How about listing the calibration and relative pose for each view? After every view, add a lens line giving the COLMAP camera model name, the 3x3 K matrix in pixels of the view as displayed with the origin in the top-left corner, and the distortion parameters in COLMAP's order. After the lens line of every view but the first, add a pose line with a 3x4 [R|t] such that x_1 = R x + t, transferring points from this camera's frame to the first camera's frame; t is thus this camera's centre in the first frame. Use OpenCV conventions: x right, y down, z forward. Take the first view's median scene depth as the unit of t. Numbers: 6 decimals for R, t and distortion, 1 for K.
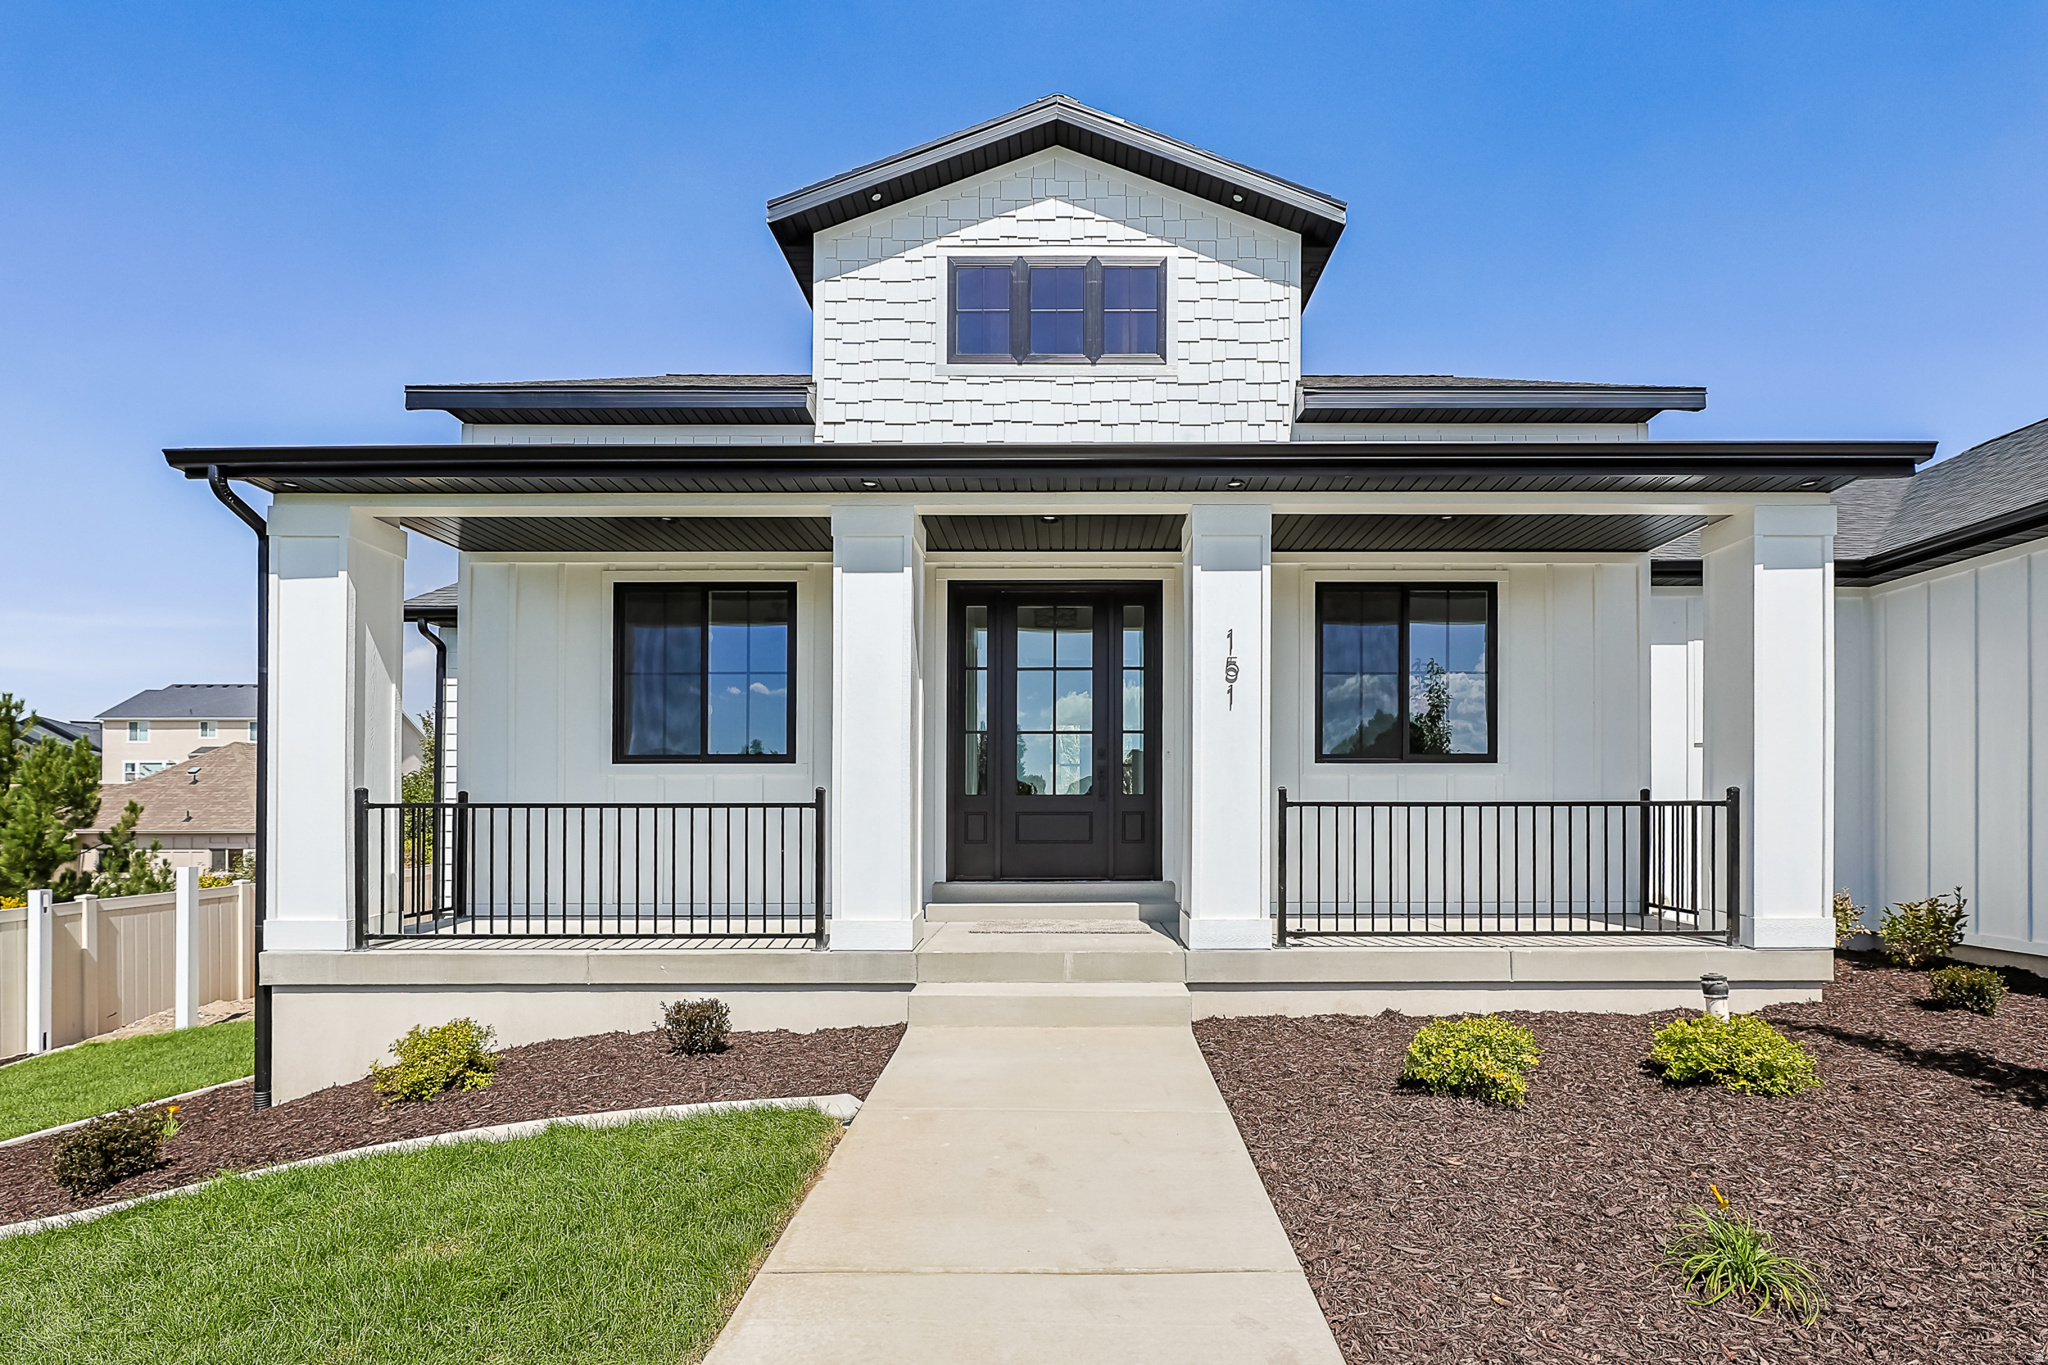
lens RADIAL K [[930.3, 0, 1083.8], [0, 930.3, 814.1], [0, 0, 1]] dist [-0.001073, 0.000387]
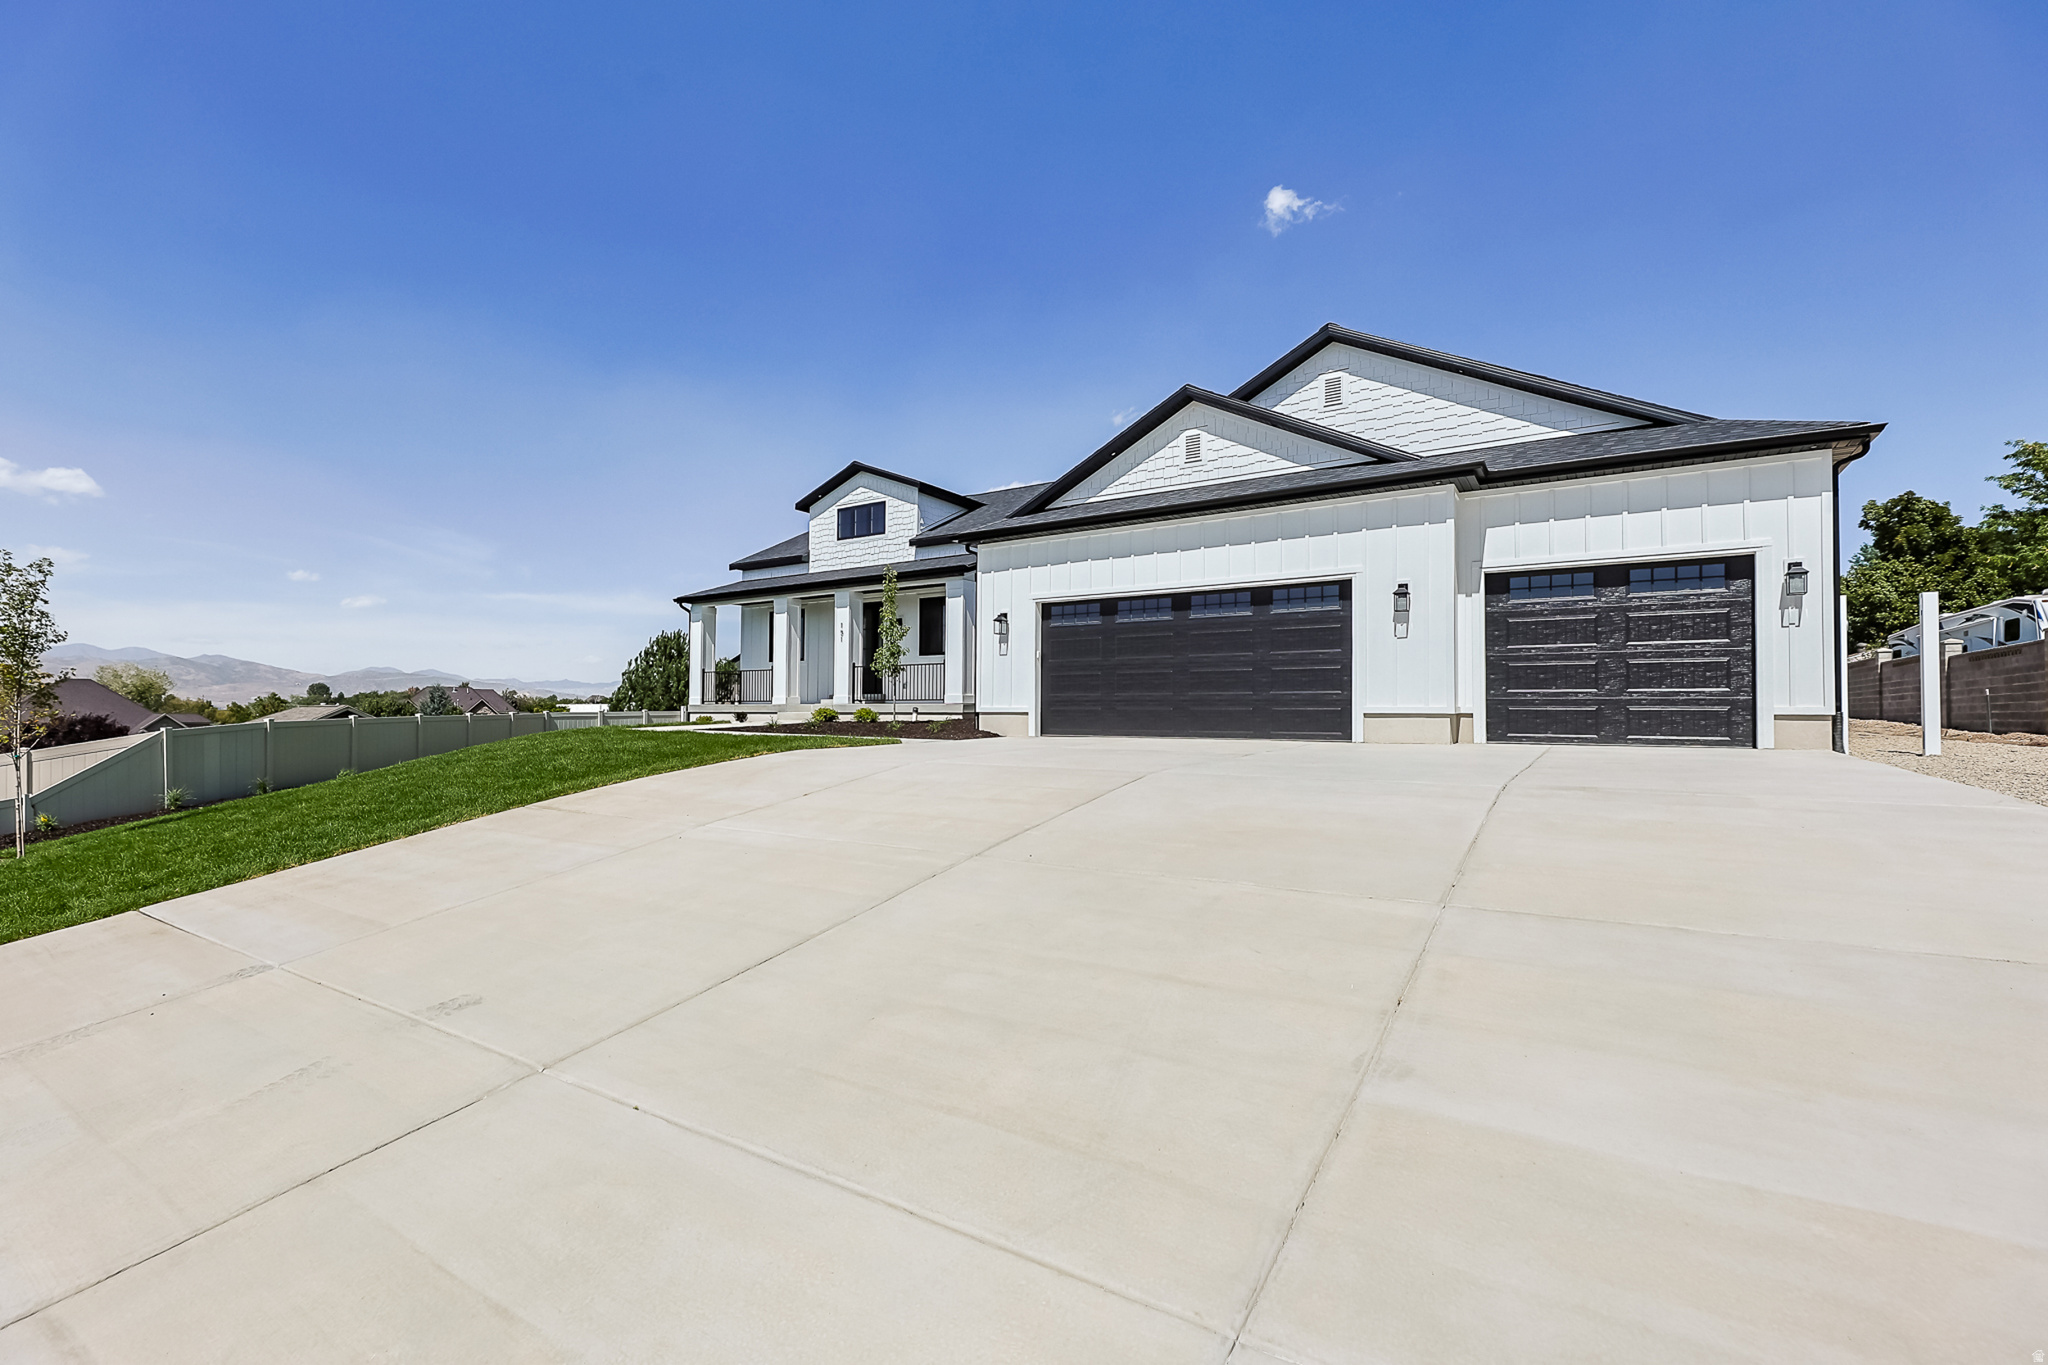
lens RADIAL K [[930.3, 0, 1018.6], [0, 930.3, 729.7], [0, 0, 1]] dist [-0.001073, 0.000387]
pose [[0.818245, 0.015054, -0.574672, 2.536521], [-0.010372, 0.999881, 0.011424, 0.169162], [0.574776, -0.003387, 0.818304, -1.500901]]
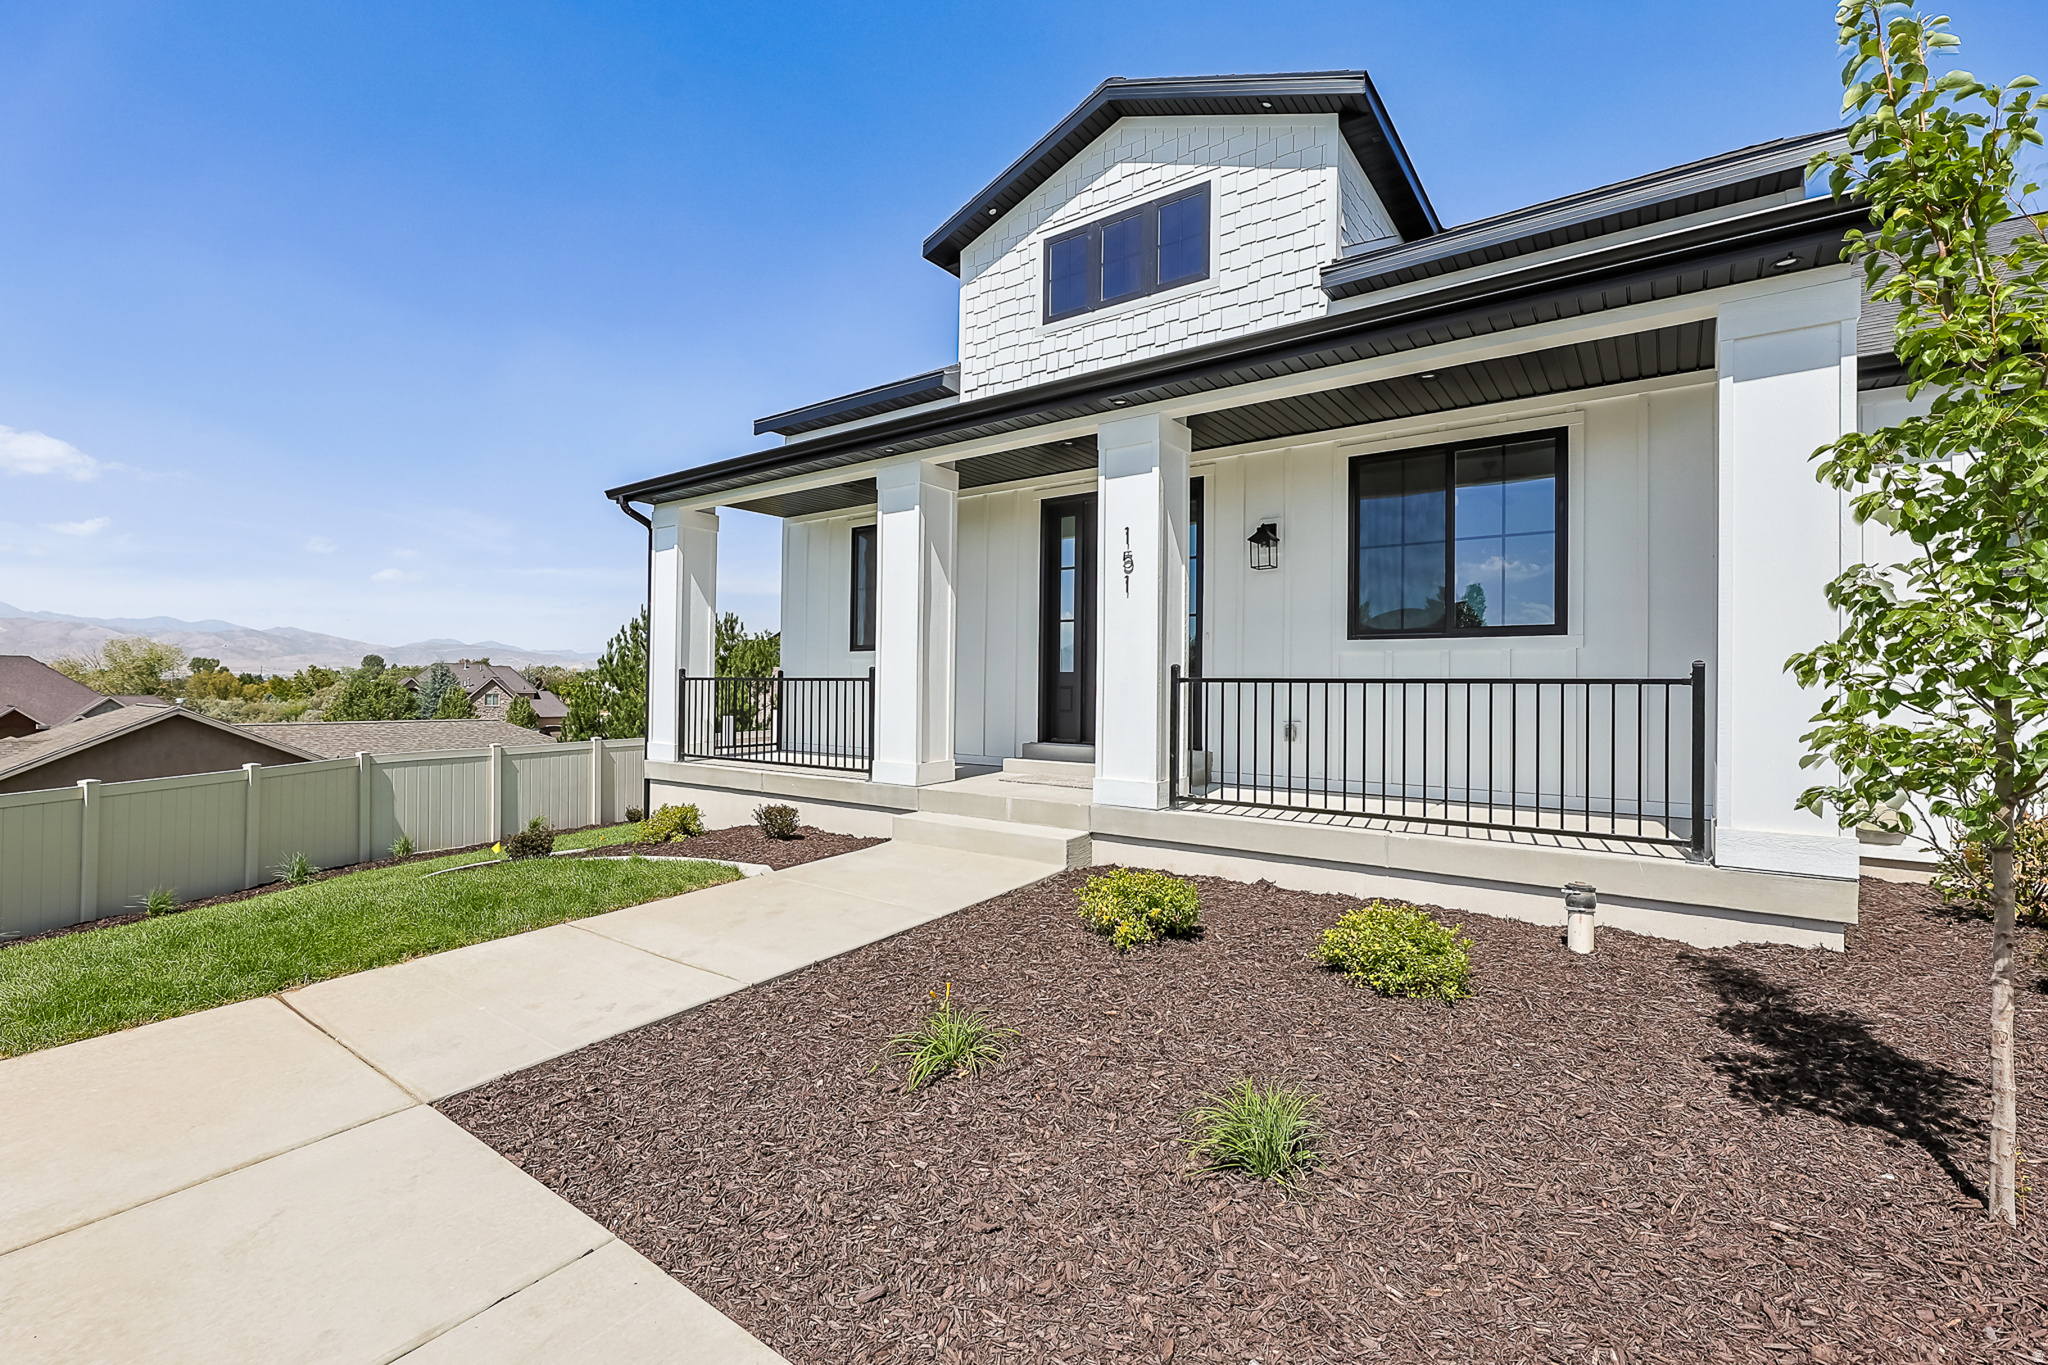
lens RADIAL K [[880.5, 0, 1008.9], [0, 880.5, 683.5], [0, 0, 1]] dist [0.002750, -0.000167]
pose [[0.803552, 0.006299, -0.595202, 0.562672], [-0.011937, 0.999913, -0.005534, 0.001315], [0.595115, 0.011552, 0.803557, 0.035494]]
